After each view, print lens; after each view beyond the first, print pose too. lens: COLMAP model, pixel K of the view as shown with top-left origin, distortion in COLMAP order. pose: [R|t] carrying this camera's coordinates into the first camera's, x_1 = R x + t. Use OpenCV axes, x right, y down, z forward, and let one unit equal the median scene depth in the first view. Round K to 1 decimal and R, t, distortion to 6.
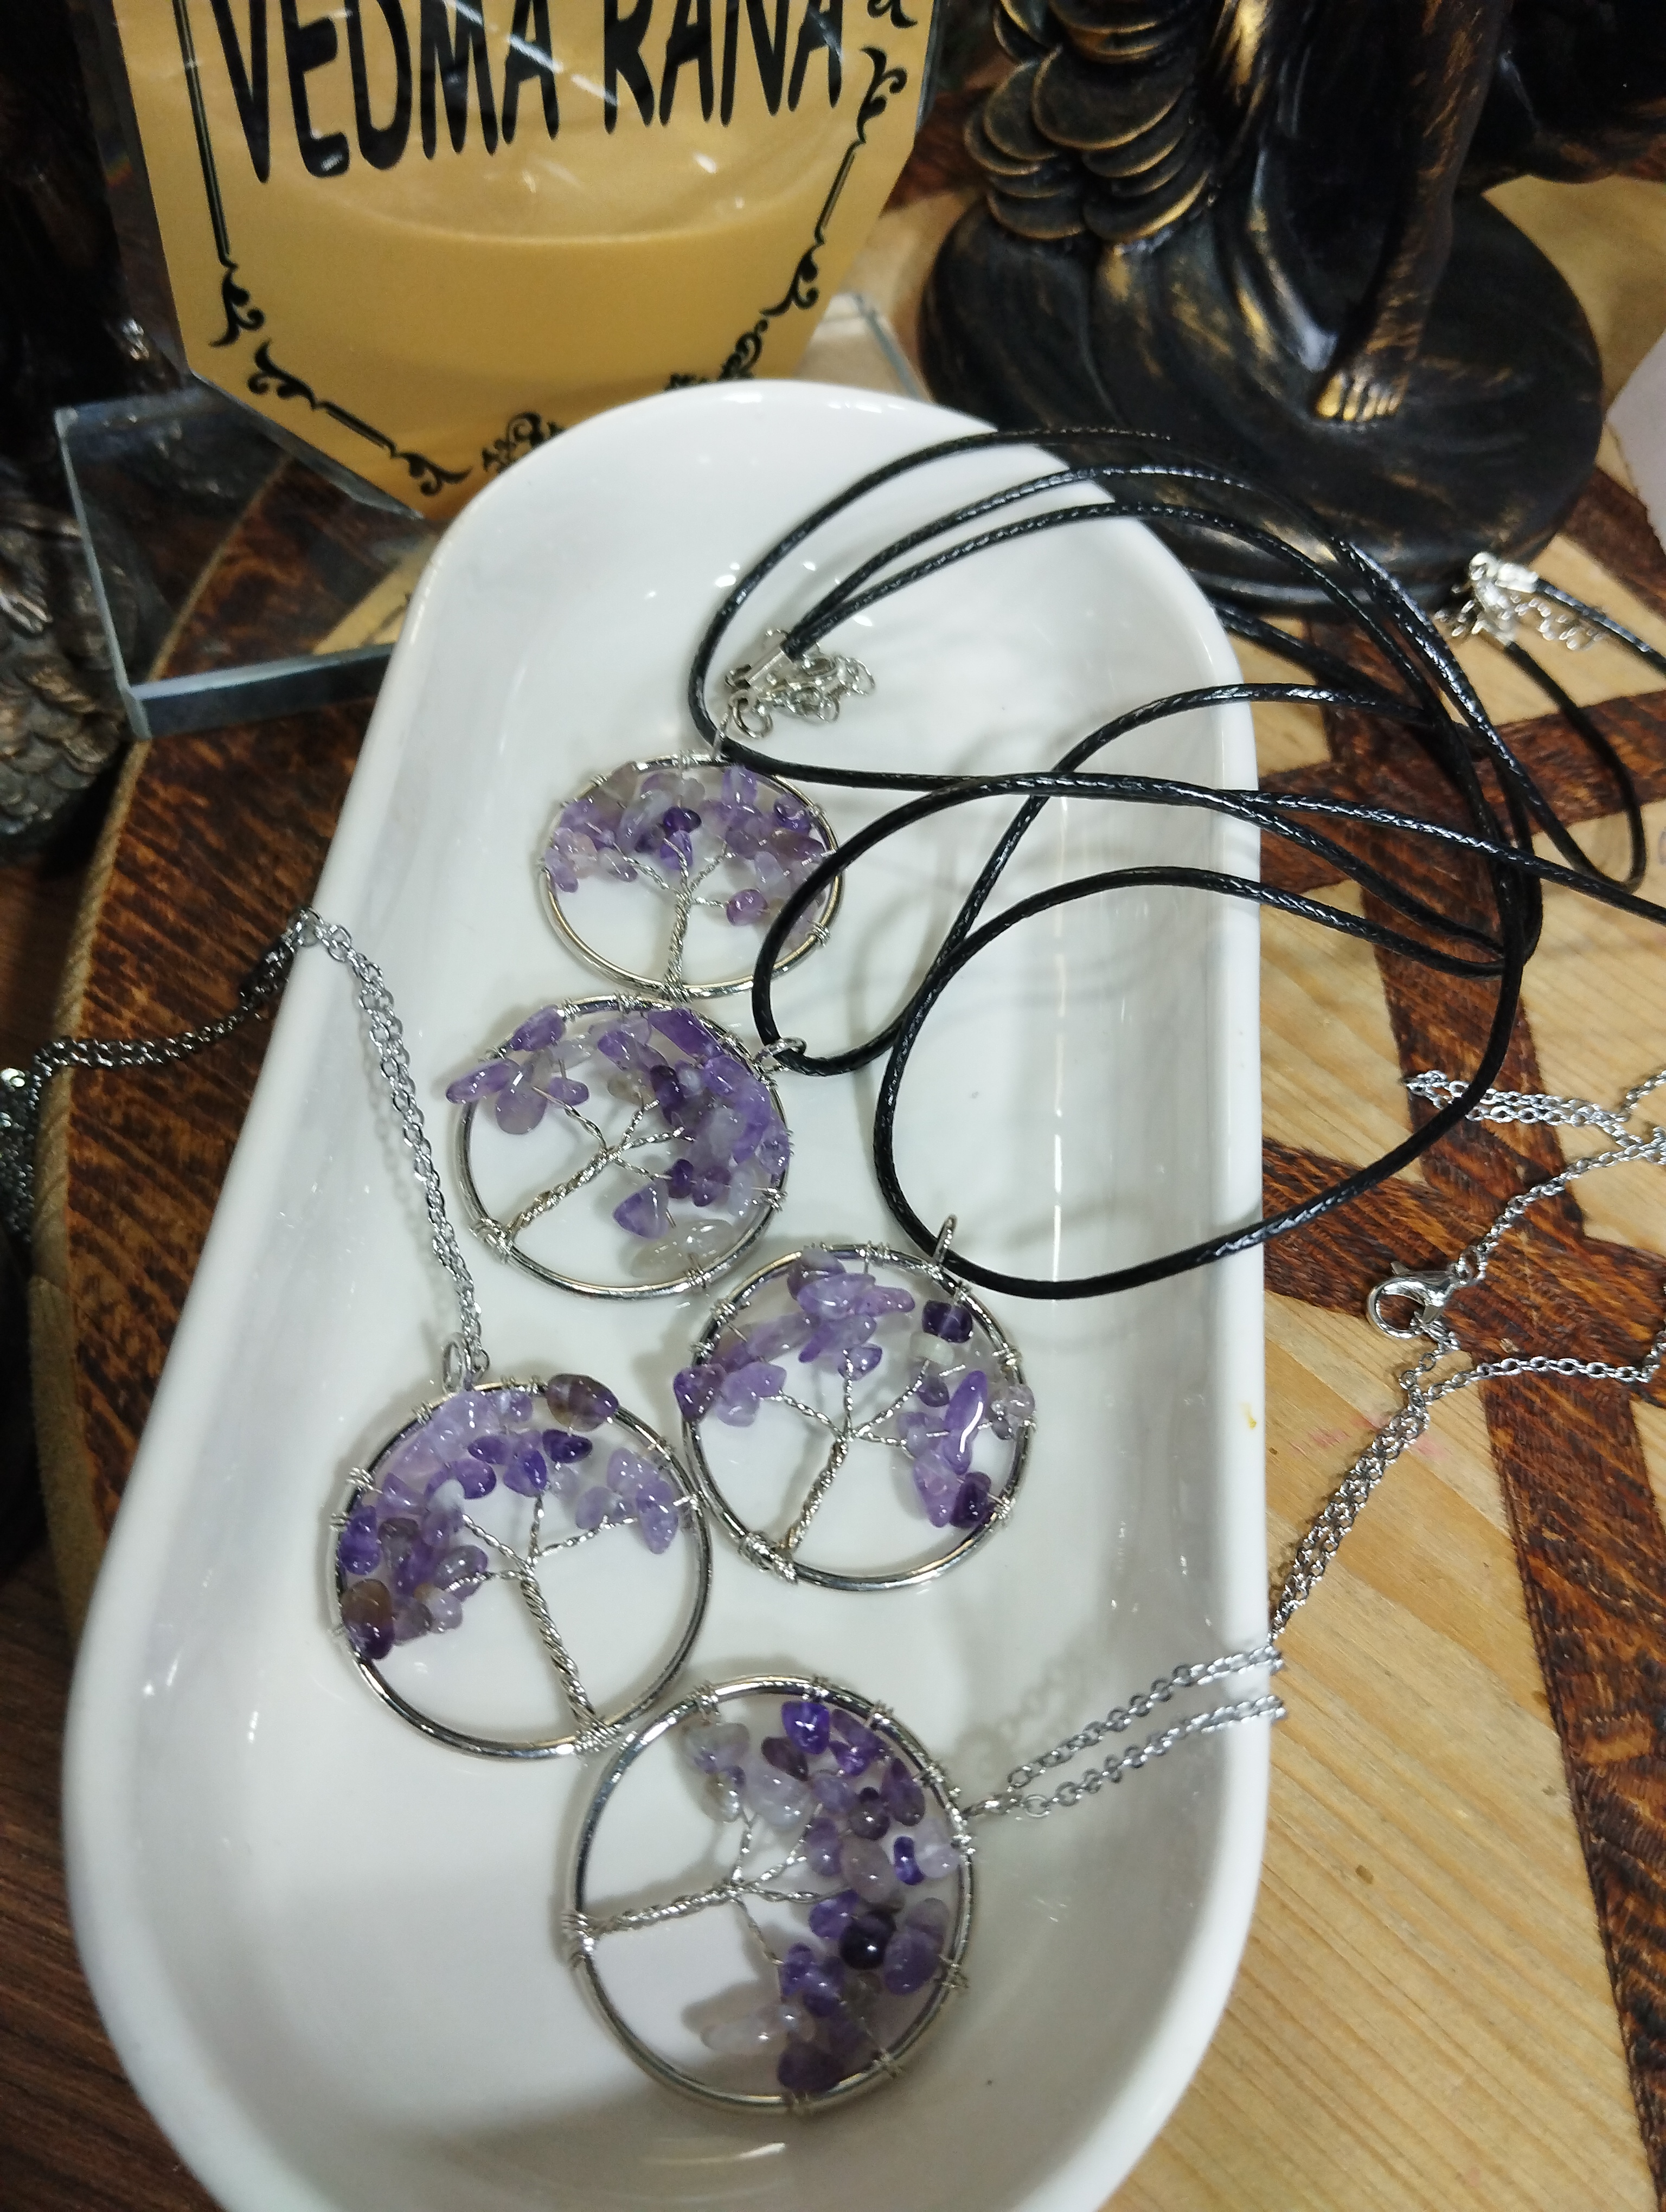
lens RADIAL K [[1911.7, 0, 870.2], [0, 1911.7, 1099.0], [0, 0, 1]] dist [0.052517, -0.163818]
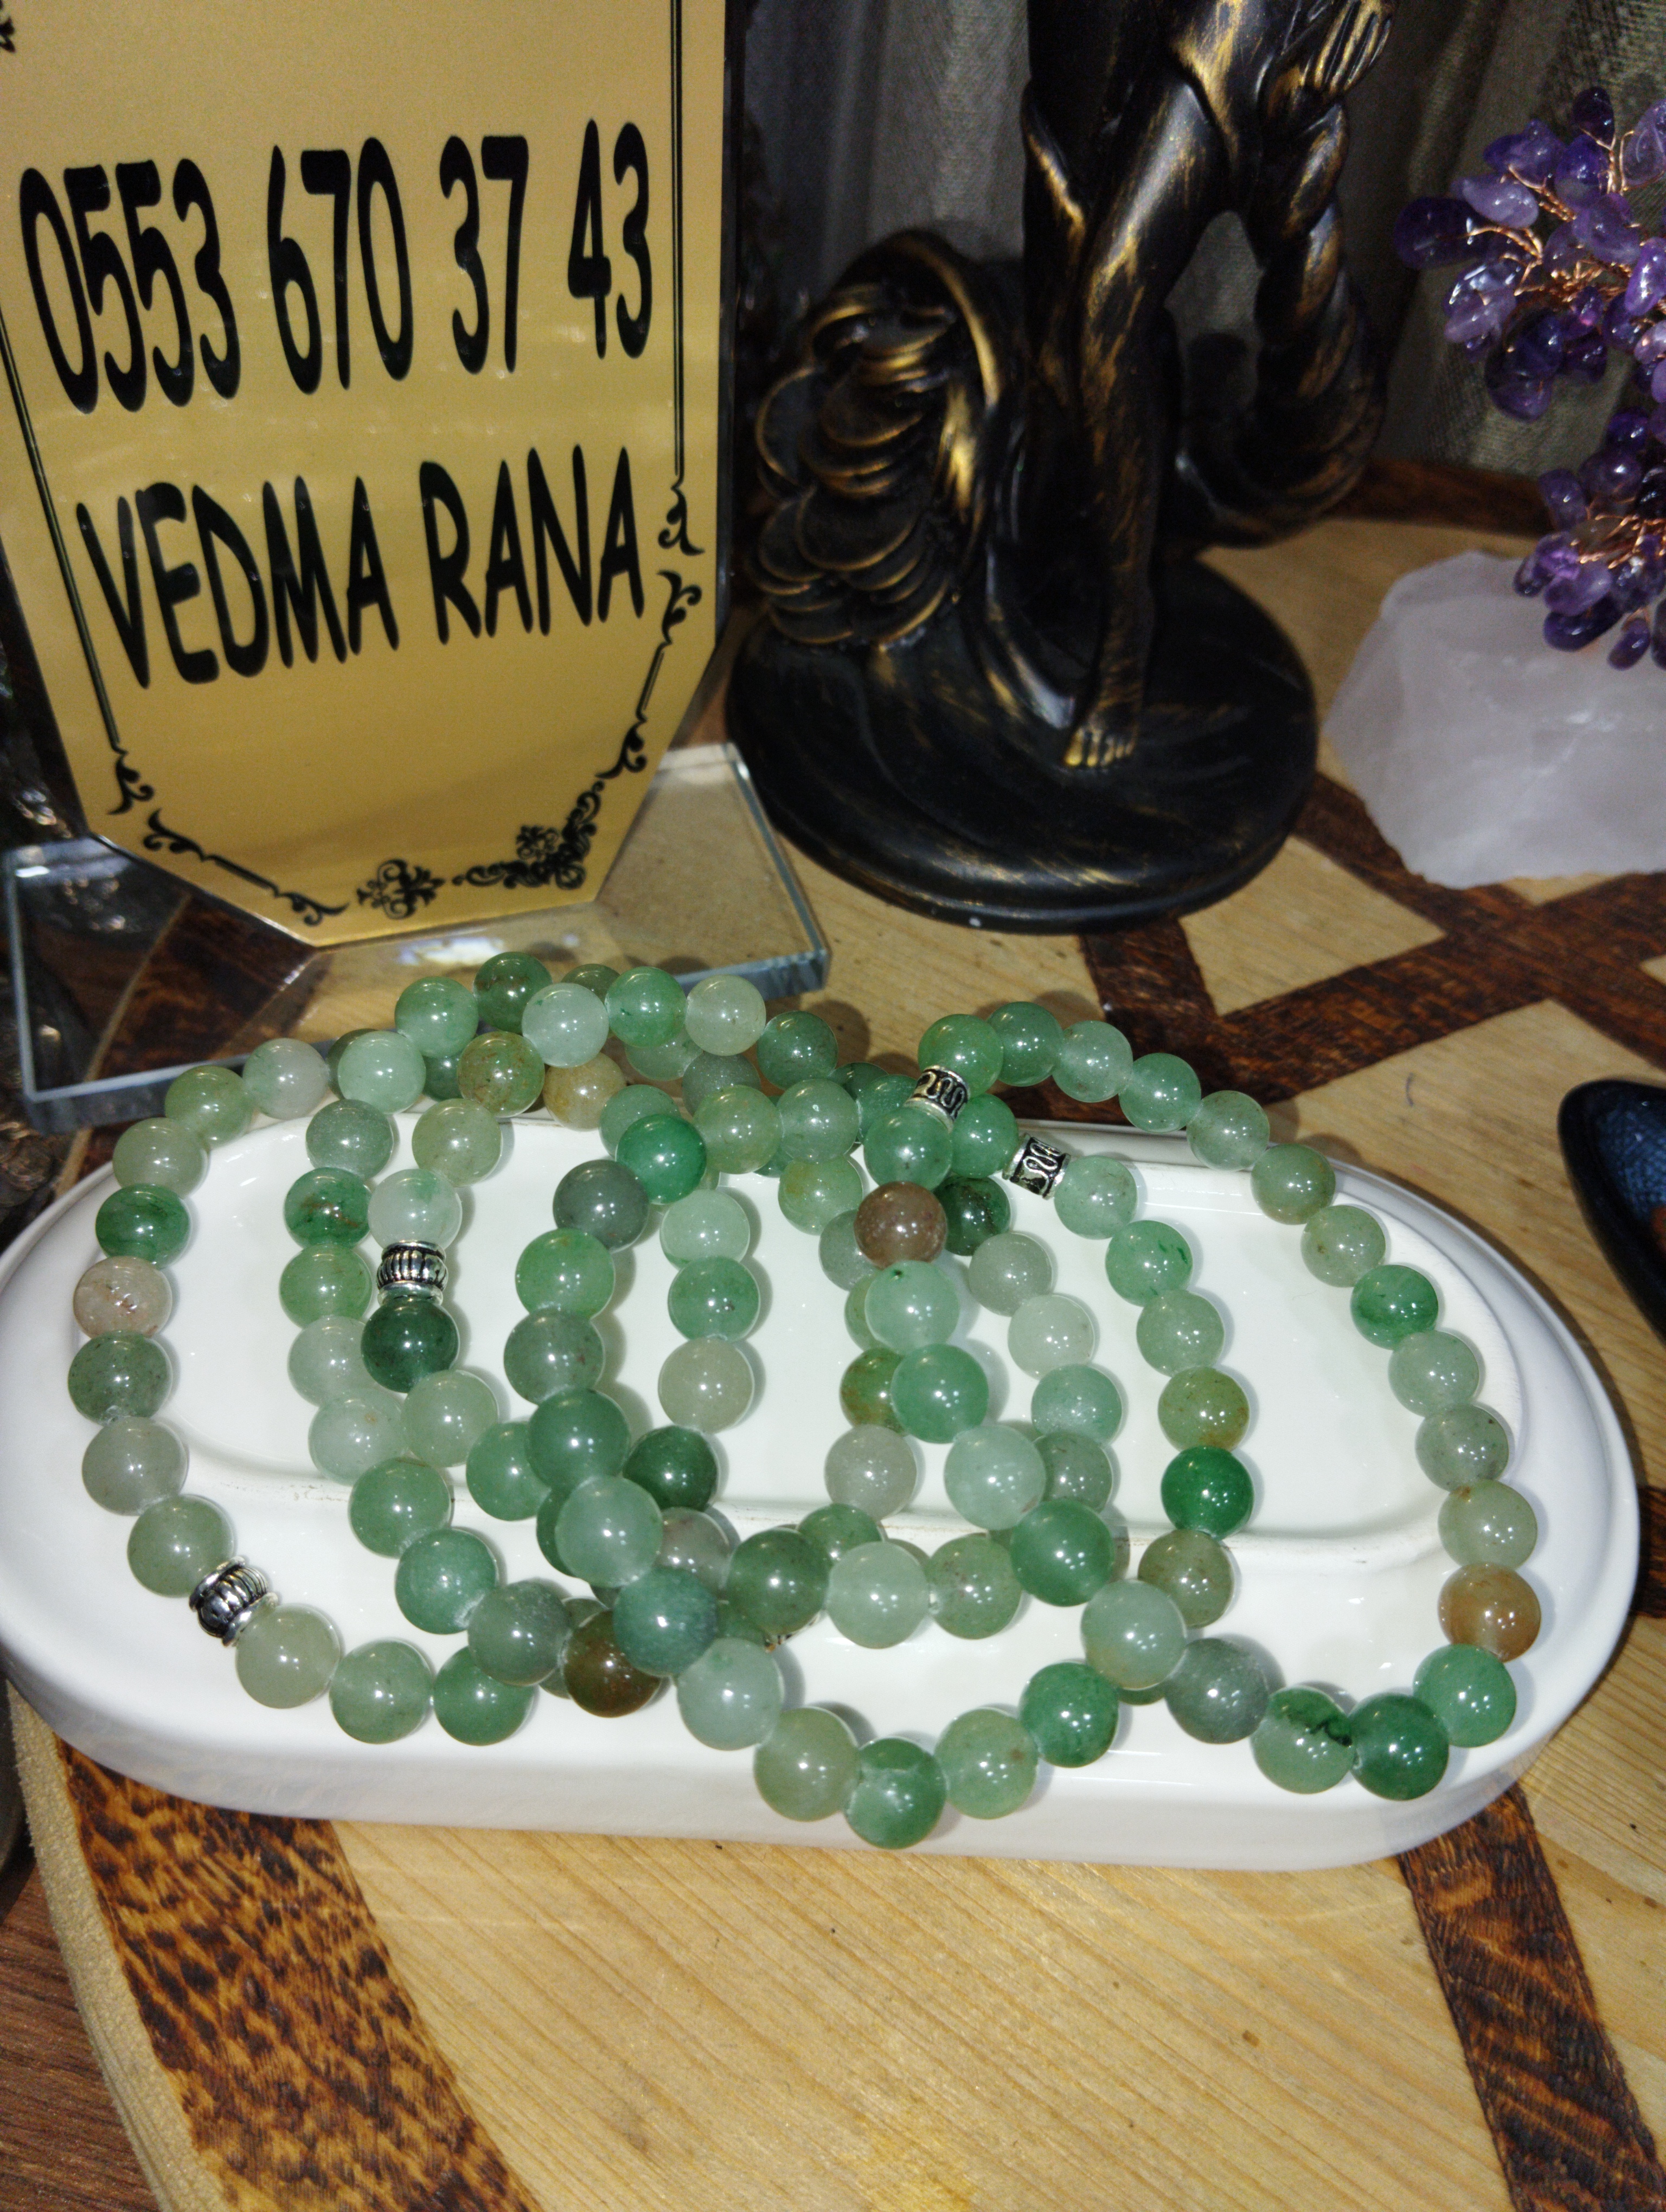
lens RADIAL K [[1911.7, 0, 859.7], [0, 1911.7, 1082.1], [0, 0, 1]] dist [0.052517, -0.163818]
pose [[0.991986, -0.119056, 0.042312, 0.042730], [0.124295, 0.979665, -0.157505, 0.004492], [-0.022700, 0.161502, 0.986611, -0.155125]]
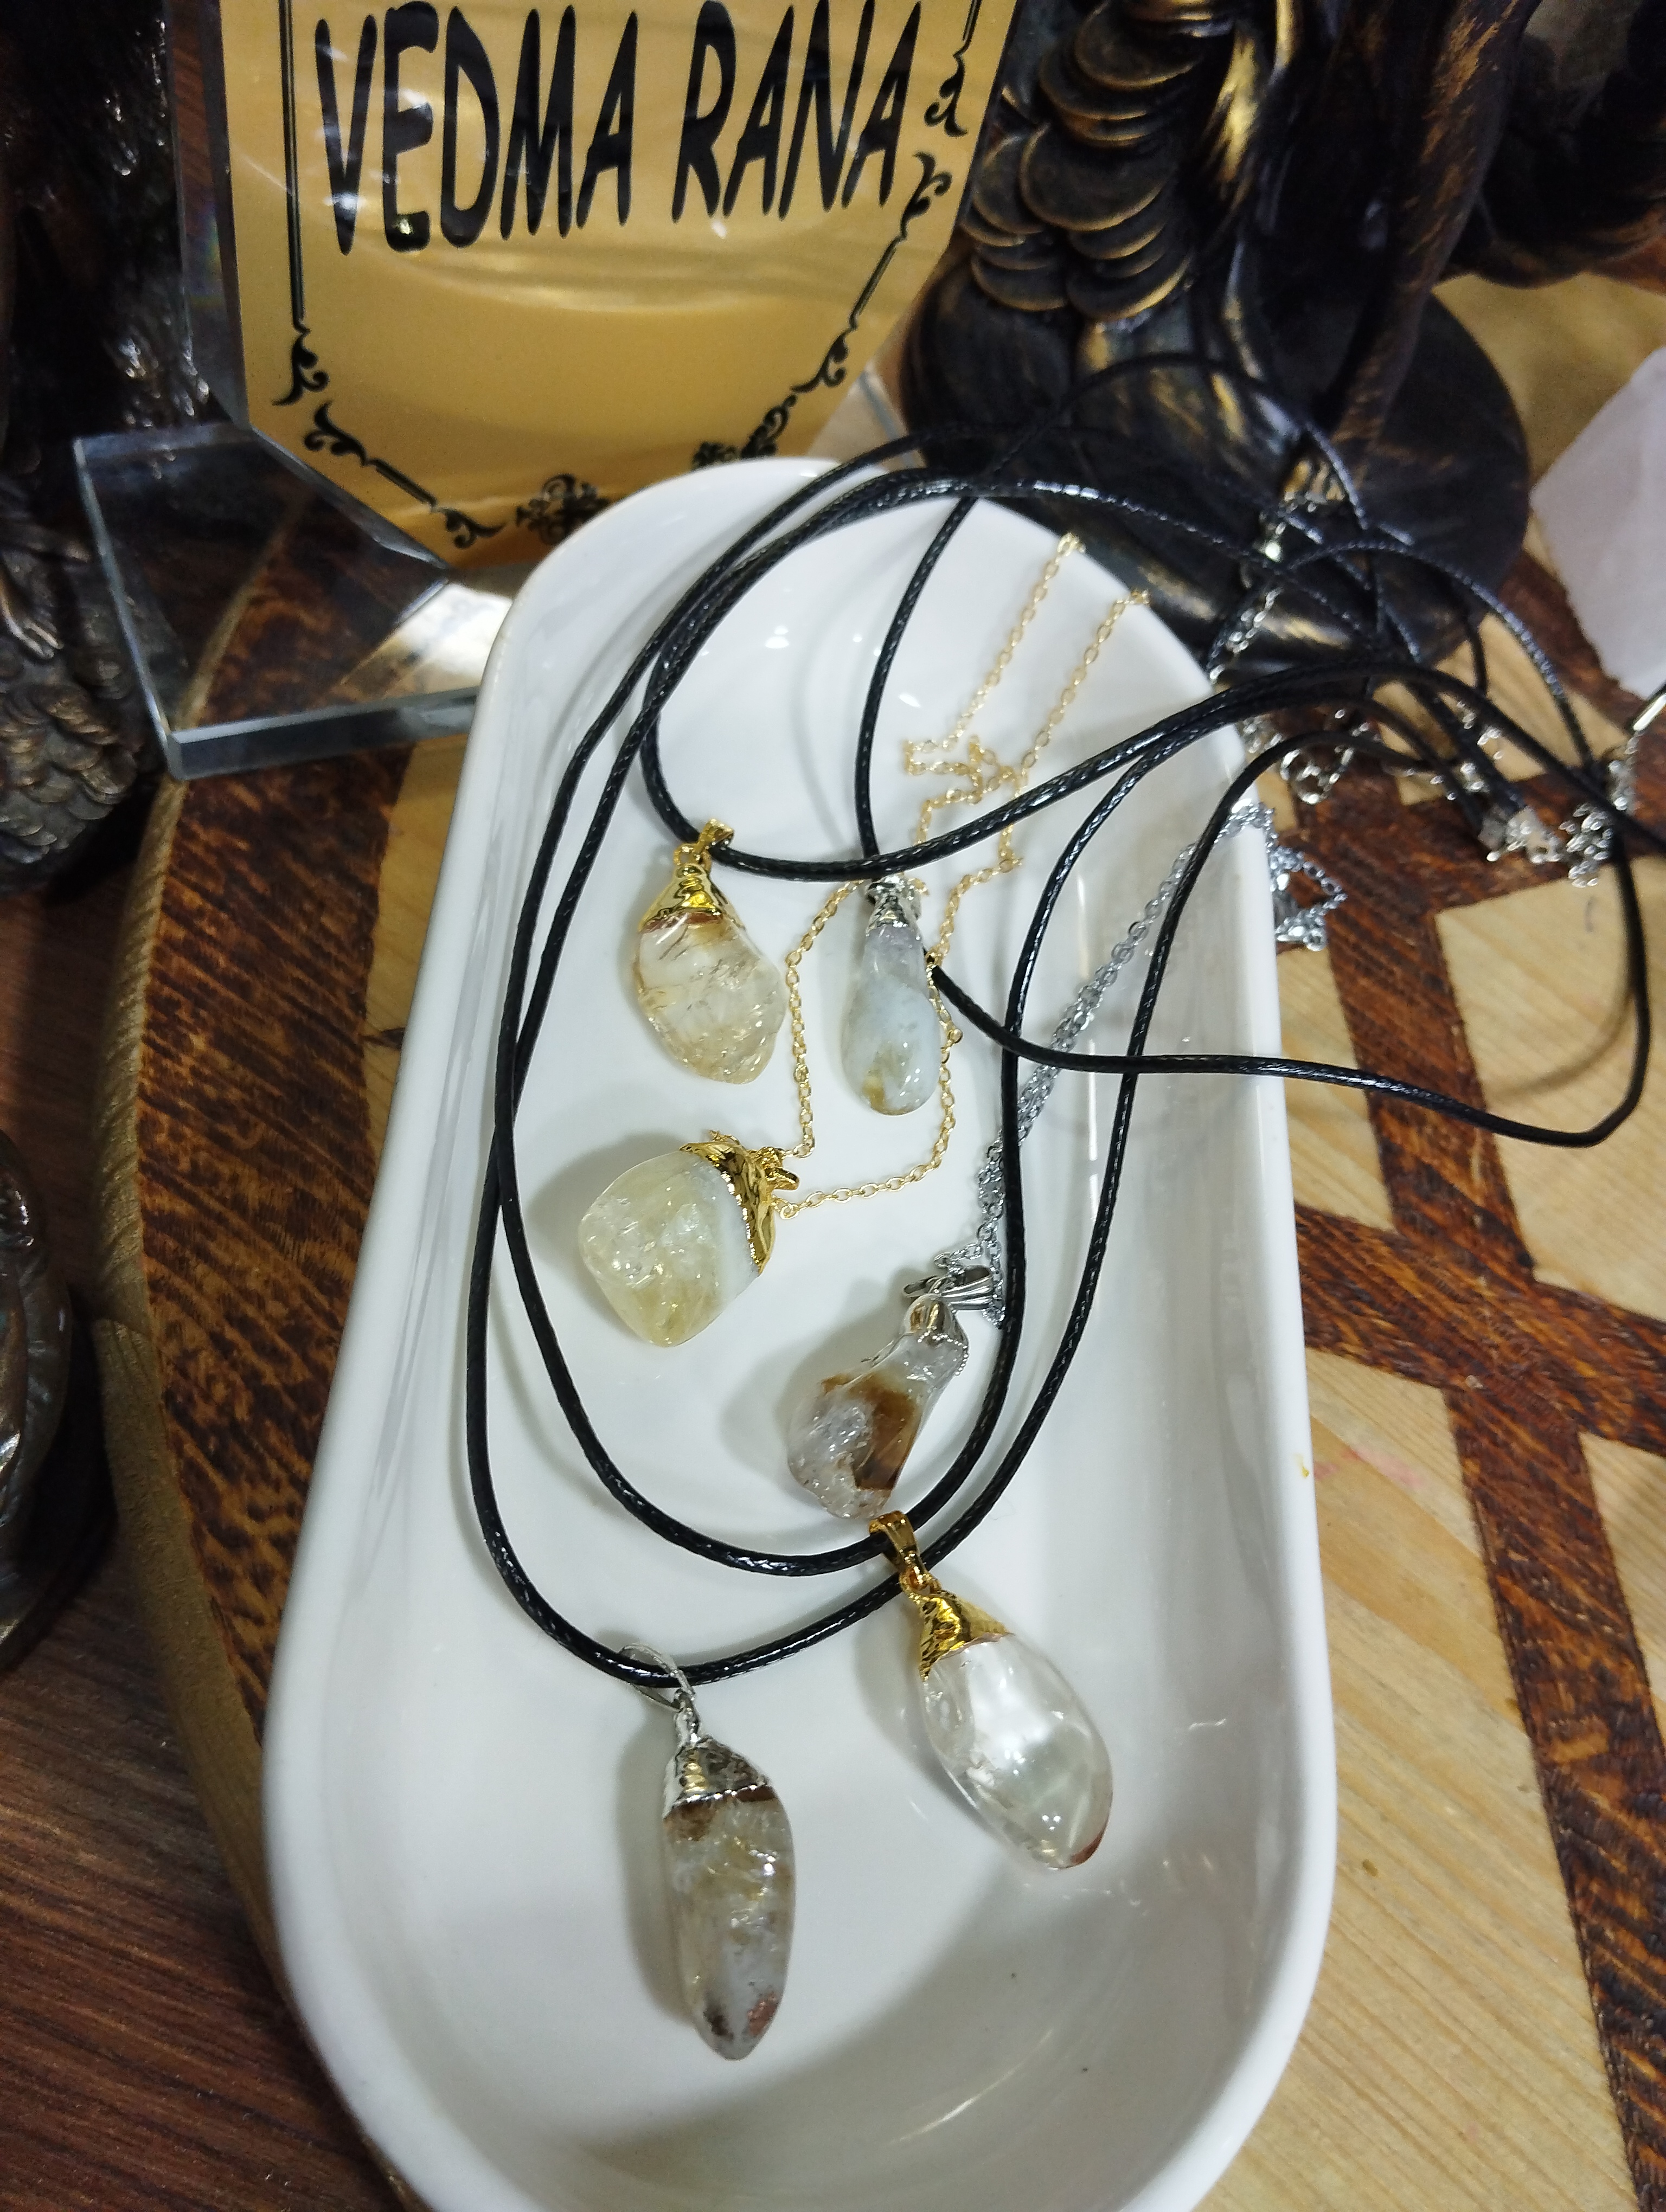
lens RADIAL K [[1911.7, 0, 866.4], [0, 1911.7, 1095.3], [0, 0, 1]] dist [0.052517, -0.163818]
pose [[0.994029, 0.015796, 0.107970, -0.134252], [-0.018267, 0.999592, 0.021942, -0.053564], [-0.107579, -0.023783, 0.993912, -0.055666]]
